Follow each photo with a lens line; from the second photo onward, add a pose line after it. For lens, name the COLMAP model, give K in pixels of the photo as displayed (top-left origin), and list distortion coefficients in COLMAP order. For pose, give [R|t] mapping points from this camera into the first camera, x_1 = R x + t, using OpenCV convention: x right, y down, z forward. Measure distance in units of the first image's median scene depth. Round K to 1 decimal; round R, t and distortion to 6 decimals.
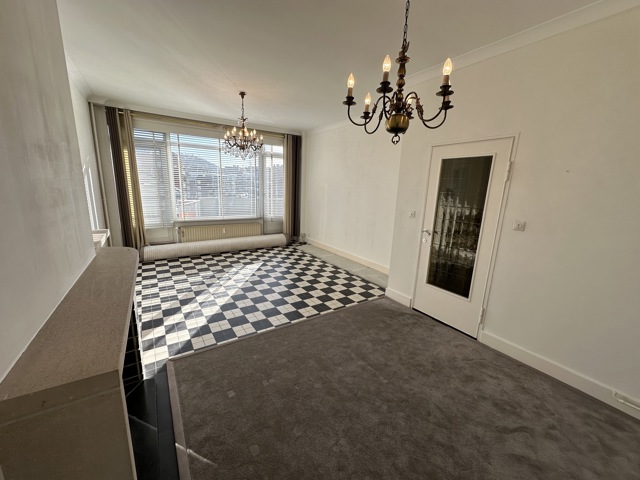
lens RADIAL K [[256.1, 0, 317.7], [0, 256.1, 239.1], [0, 0, 1]] dist [-0.001115, -0.000040]
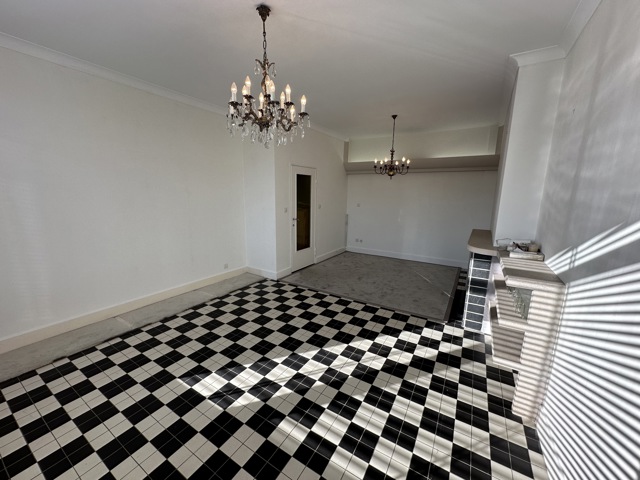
lens RADIAL K [[256.1, 0, 318.1], [0, 256.1, 242.2], [0, 0, 1]] dist [-0.001115, -0.000040]
pose [[-0.419510, -0.216777, 0.881487, -0.883120], [0.153302, 0.940200, 0.304174, -0.296942], [-0.894712, 0.262737, -0.361191, 1.244709]]
